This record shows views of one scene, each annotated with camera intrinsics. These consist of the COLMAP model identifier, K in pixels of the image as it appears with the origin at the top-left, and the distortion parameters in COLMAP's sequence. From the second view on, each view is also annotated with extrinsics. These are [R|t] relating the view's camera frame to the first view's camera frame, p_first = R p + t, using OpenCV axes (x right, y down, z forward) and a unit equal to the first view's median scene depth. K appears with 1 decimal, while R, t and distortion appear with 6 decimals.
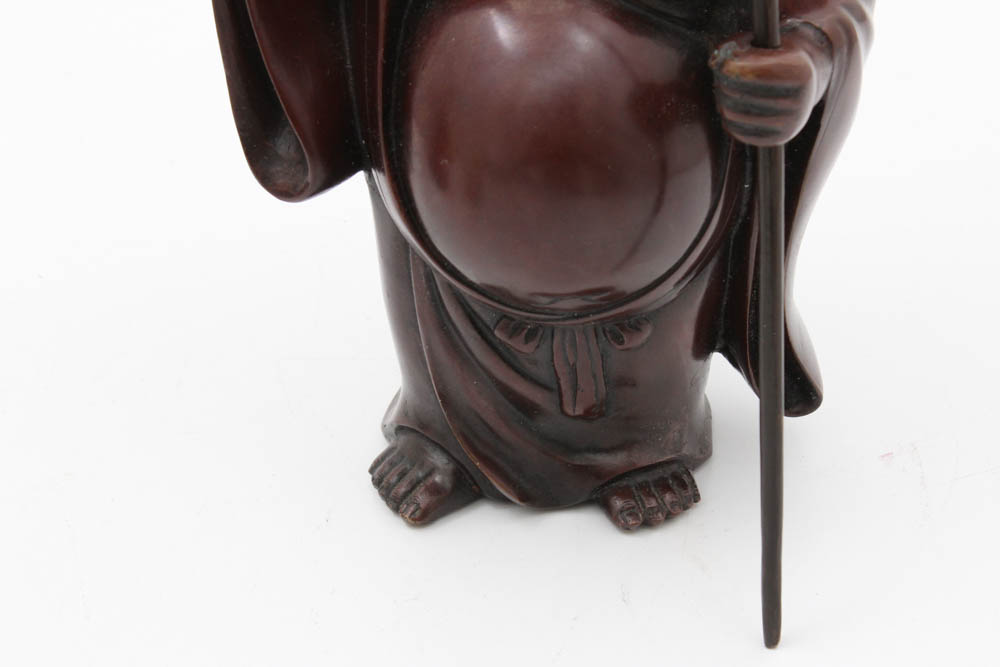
lens RADIAL K [[2347.0, 0, 500.0], [0, 2347.0, 333.5], [0, 0, 1]] dist [0.047043, 0.251799]
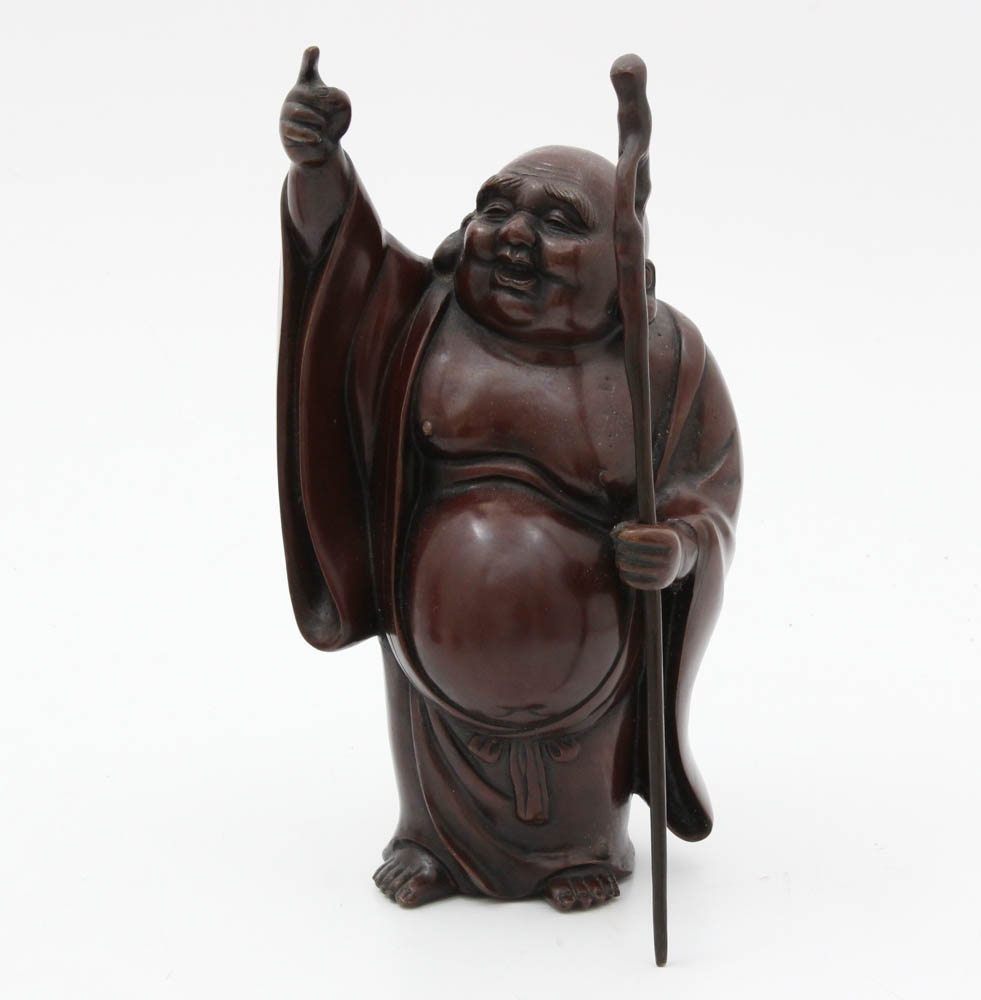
lens RADIAL K [[4144.4, 0, 490.5], [0, 4144.4, 500.0], [0, 0, 1]] dist [0.075256, 2.807899]
pose [[0.999746, 0.019249, -0.011722, 0.037324], [-0.021728, 0.961352, -0.274462, 0.539771], [0.005986, 0.274647, 0.961526, -1.428547]]
